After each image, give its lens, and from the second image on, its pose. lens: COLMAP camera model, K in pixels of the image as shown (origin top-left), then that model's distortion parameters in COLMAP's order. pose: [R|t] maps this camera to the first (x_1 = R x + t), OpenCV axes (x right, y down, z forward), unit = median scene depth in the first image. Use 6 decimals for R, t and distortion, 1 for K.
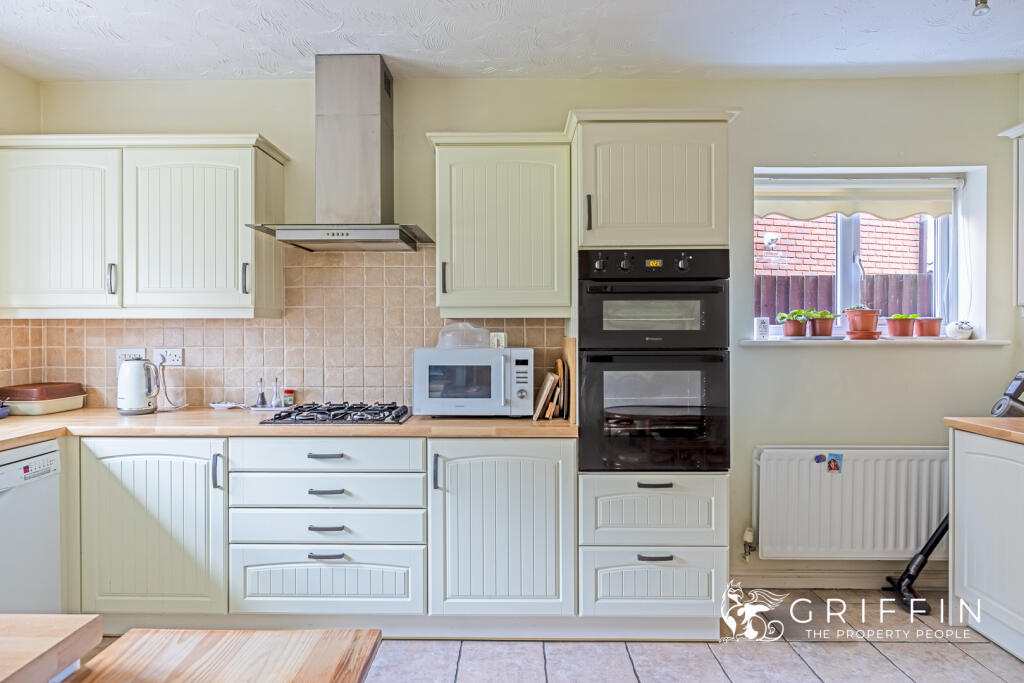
lens RADIAL K [[571.0, 0, 509.1], [0, 571.0, 336.6], [0, 0, 1]] dist [0.000174, -0.000124]
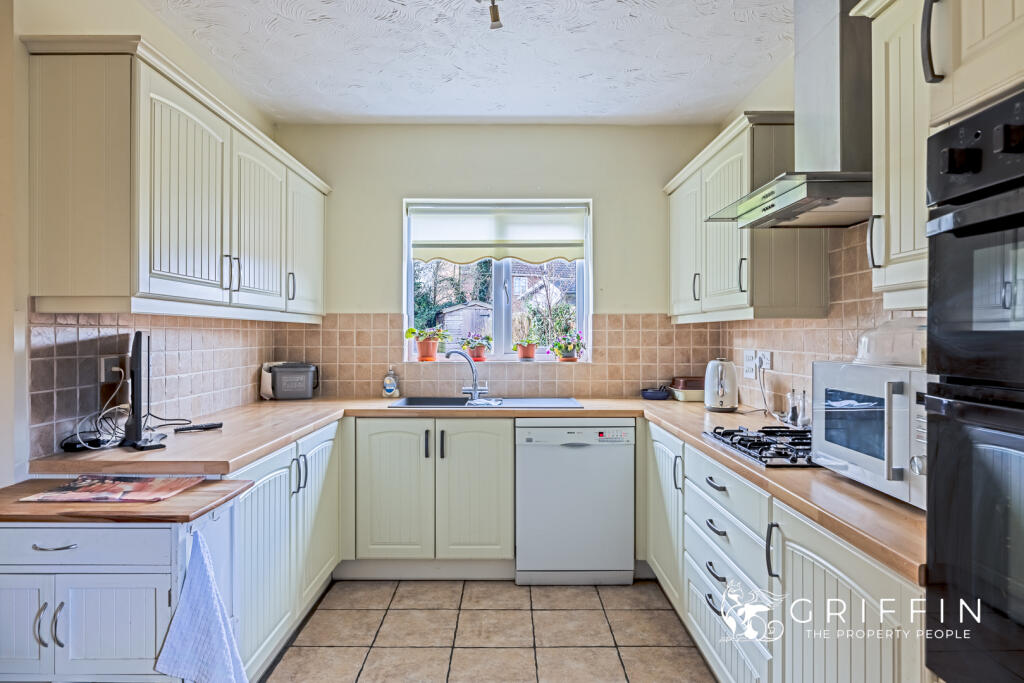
lens RADIAL K [[611.4, 0, 519.6], [0, 611.4, 336.8], [0, 0, 1]] dist [-0.004939, -0.002428]
pose [[0.023720, 0.004268, -0.999710, 0.550341], [-0.006632, 0.999970, 0.004112, -0.006149], [0.999697, 0.006533, 0.023747, 0.685209]]
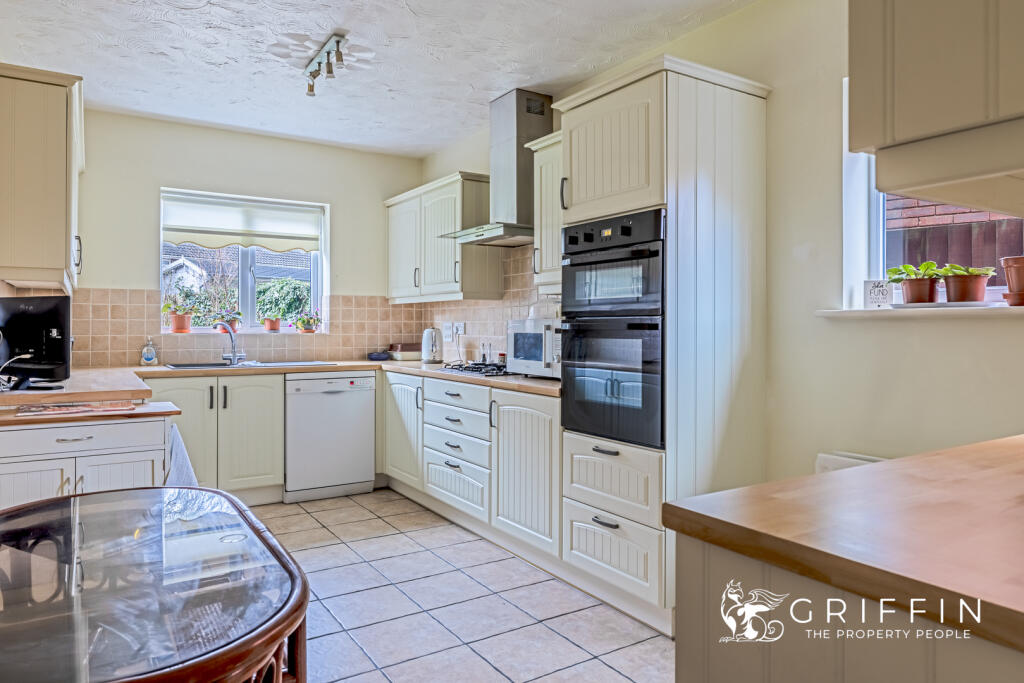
lens RADIAL K [[672.0, 0, 517.2], [0, 672.0, 326.3], [0, 0, 1]] dist [-0.003363, -0.000961]
pose [[0.554872, 0.002772, -0.831931, 1.144935], [-0.008909, 0.999957, -0.002610, 0.042506], [0.831888, 0.008860, 0.554872, 0.202754]]
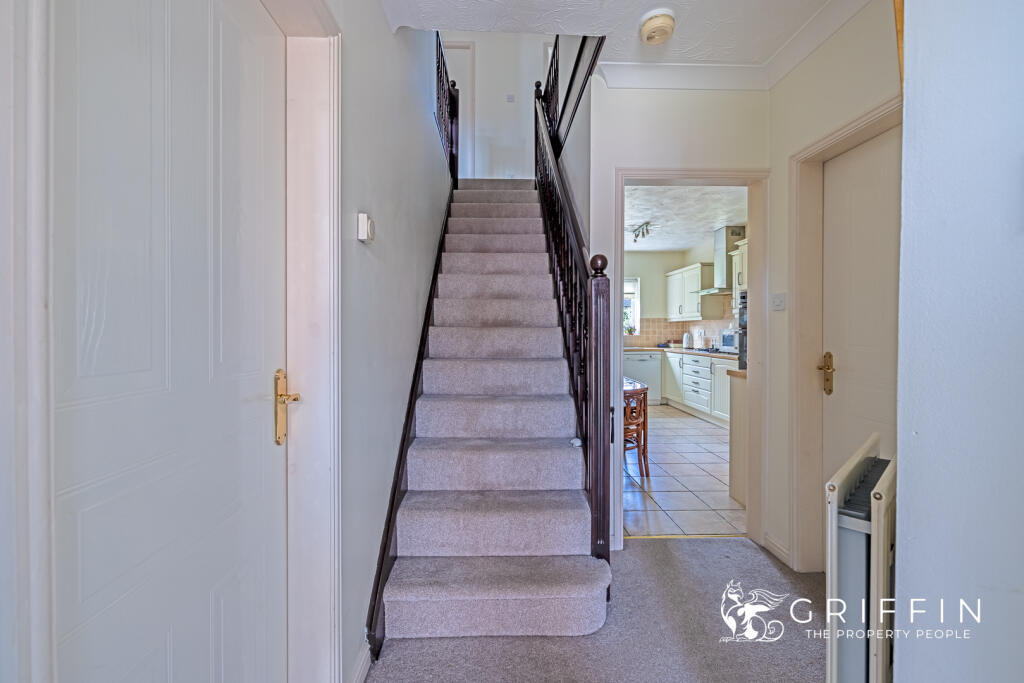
lens RADIAL K [[445.2, 0, 506.8], [0, 445.2, 338.0], [0, 0, 1]] dist [-0.001247, -0.000067]
pose [[0.049354, 0.016361, -0.998647, 2.200023], [-0.001766, 0.999866, 0.016294, 0.033983], [0.998780, 0.000959, 0.049376, -0.228923]]
